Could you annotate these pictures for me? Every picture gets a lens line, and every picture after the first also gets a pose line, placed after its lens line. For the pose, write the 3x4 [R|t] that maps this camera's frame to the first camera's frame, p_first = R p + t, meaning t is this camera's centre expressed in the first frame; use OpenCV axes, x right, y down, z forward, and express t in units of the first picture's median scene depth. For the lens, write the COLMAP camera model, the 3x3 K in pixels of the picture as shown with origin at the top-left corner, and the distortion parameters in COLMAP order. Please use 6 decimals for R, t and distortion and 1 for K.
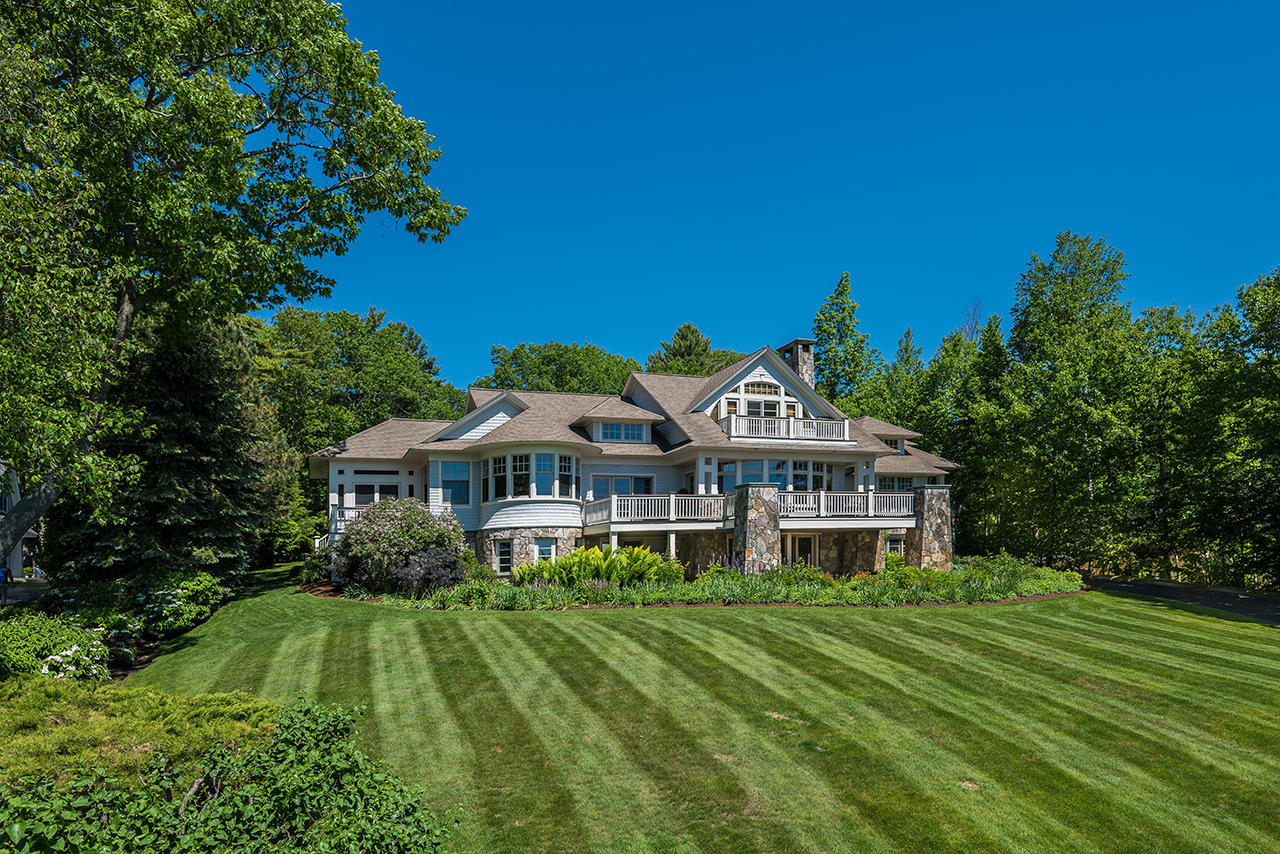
lens RADIAL K [[782.9, 0, 640.0], [0, 782.9, 427.0], [0, 0, 1]] dist [-0.003503, -0.000116]
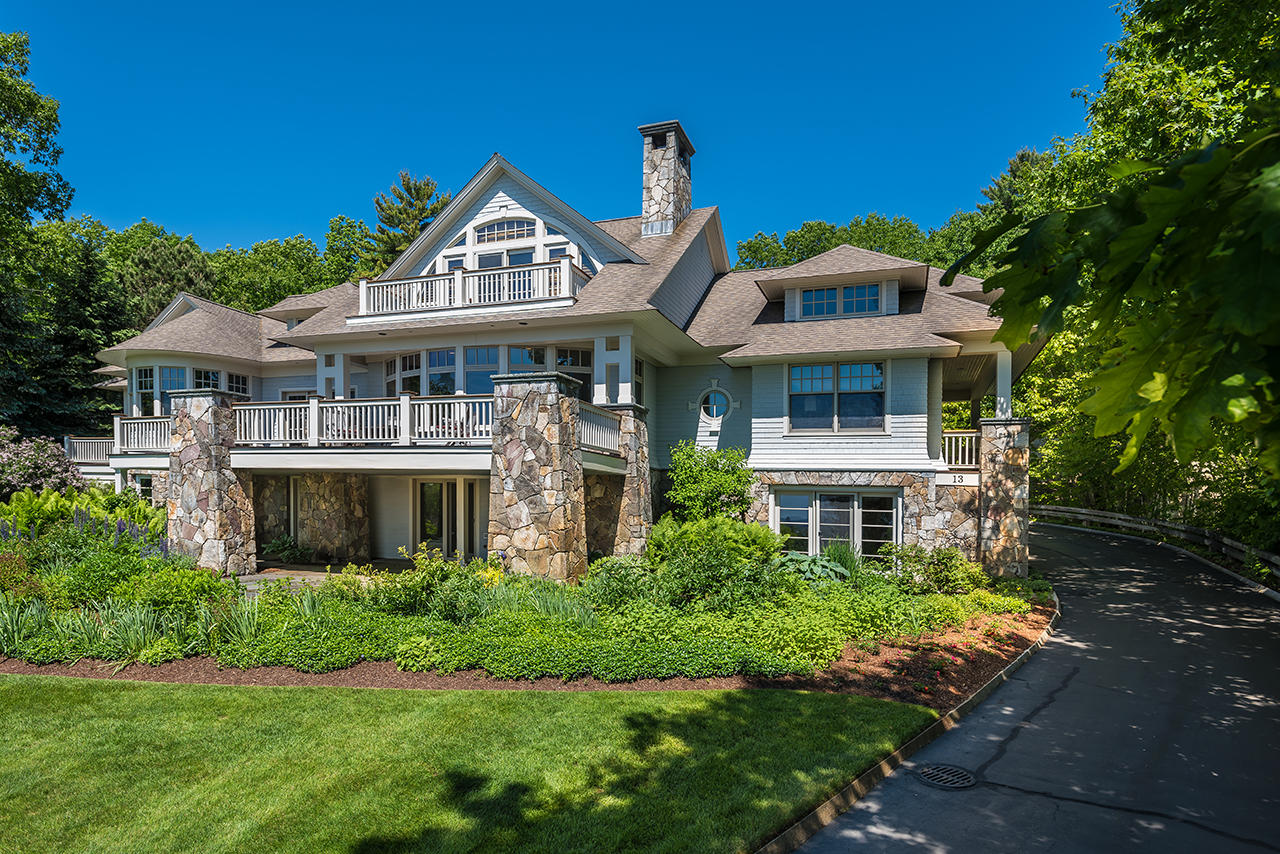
lens RADIAL K [[782.9, 0, 640.0], [0, 782.9, 427.0], [0, 0, 1]] dist [-0.003503, -0.000116]
pose [[0.717478, -0.020502, -0.696279, 0.638658], [0.078089, 0.995633, 0.051150, 0.076152], [0.692190, -0.091071, 0.715946, 0.645176]]
